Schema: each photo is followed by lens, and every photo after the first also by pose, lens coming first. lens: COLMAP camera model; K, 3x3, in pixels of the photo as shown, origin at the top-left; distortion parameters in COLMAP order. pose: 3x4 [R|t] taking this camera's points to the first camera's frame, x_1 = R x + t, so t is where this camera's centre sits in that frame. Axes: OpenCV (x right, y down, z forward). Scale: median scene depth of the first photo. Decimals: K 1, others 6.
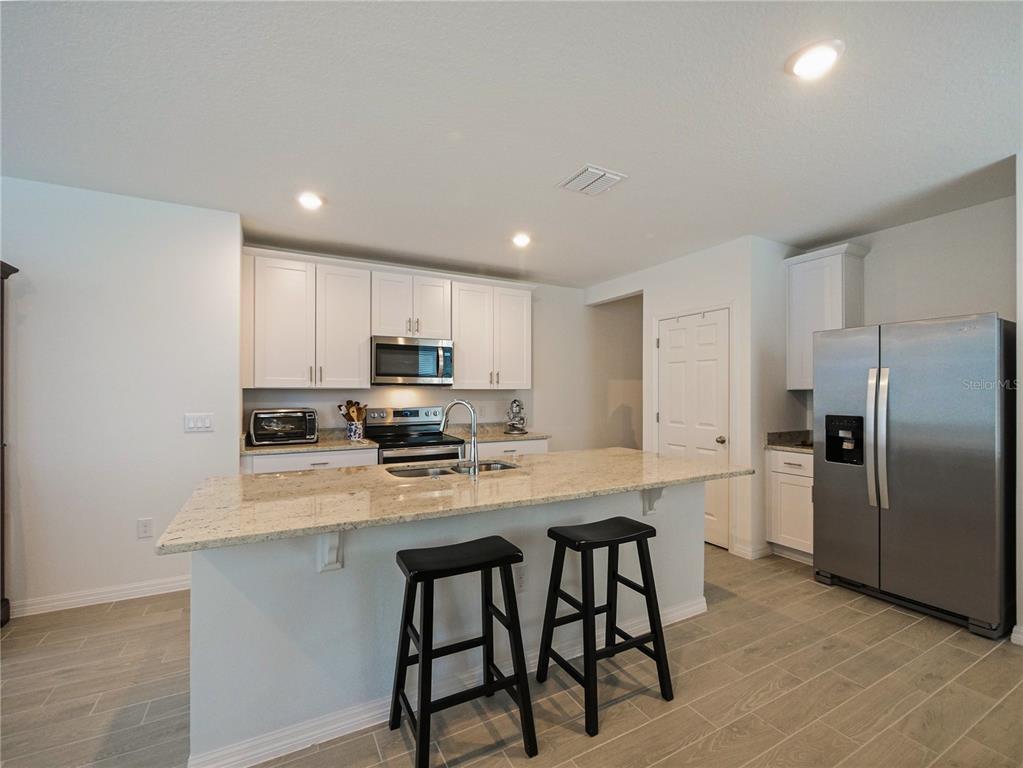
lens RADIAL K [[444.2, 0, 508.2], [0, 444.2, 386.9], [0, 0, 1]] dist [-0.002152, -0.000121]
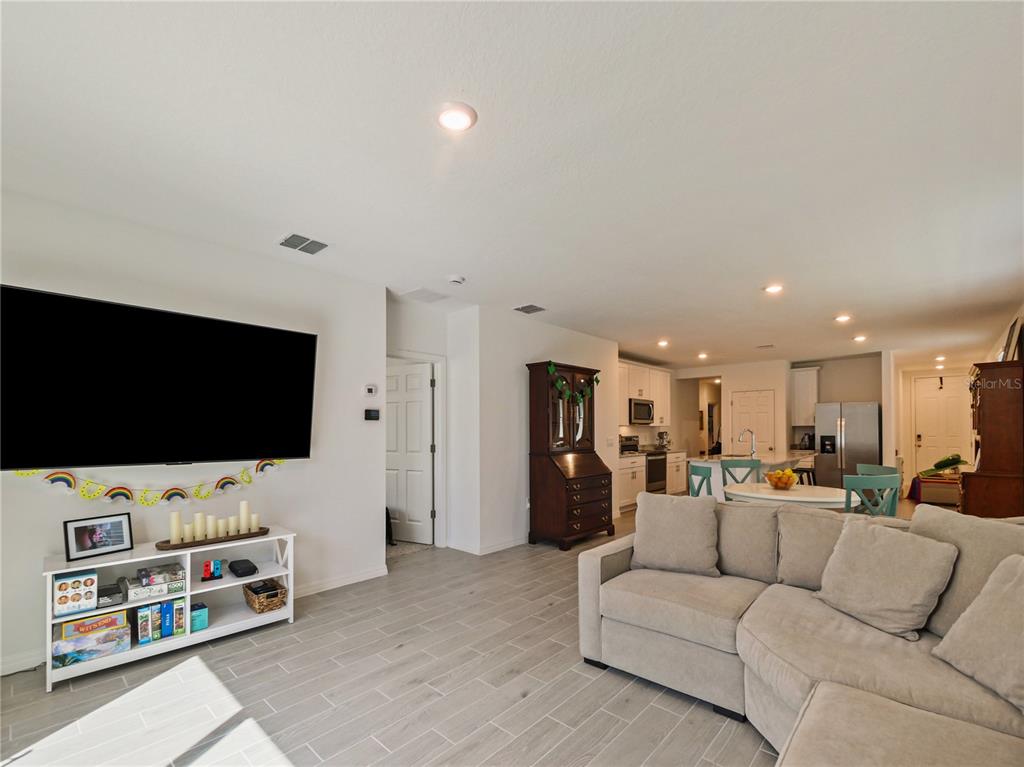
lens RADIAL K [[460.0, 0, 508.2], [0, 460.0, 426.4], [0, 0, 1]] dist [-0.001569, 0.000025]
pose [[0.947023, 0.001624, 0.321160, -1.877843], [-0.003822, 0.999973, 0.006215, -0.000573], [-0.321142, -0.007114, 0.947004, -0.955648]]
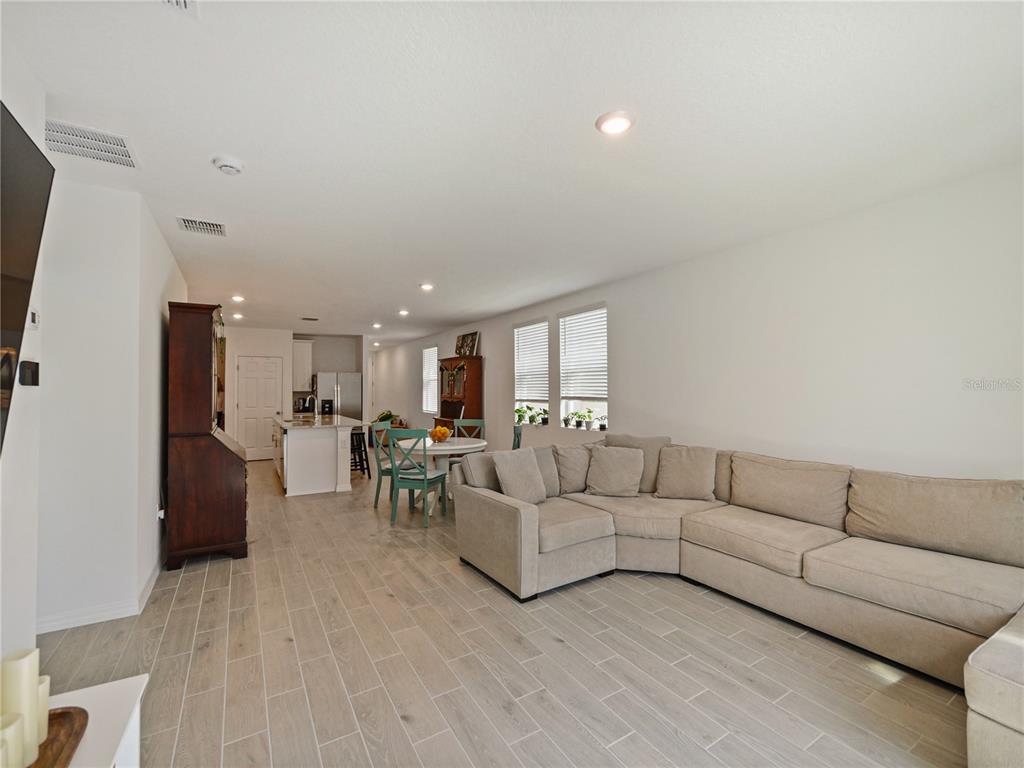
lens RADIAL K [[444.7, 0, 508.7], [0, 444.7, 386.9], [0, 0, 1]] dist [-0.002152, -0.000121]
pose [[-0.046646, 0.008642, 0.998874, -2.408814], [-0.011745, 0.999889, -0.009199, -0.012535], [-0.998842, -0.012161, -0.046540, -0.137180]]
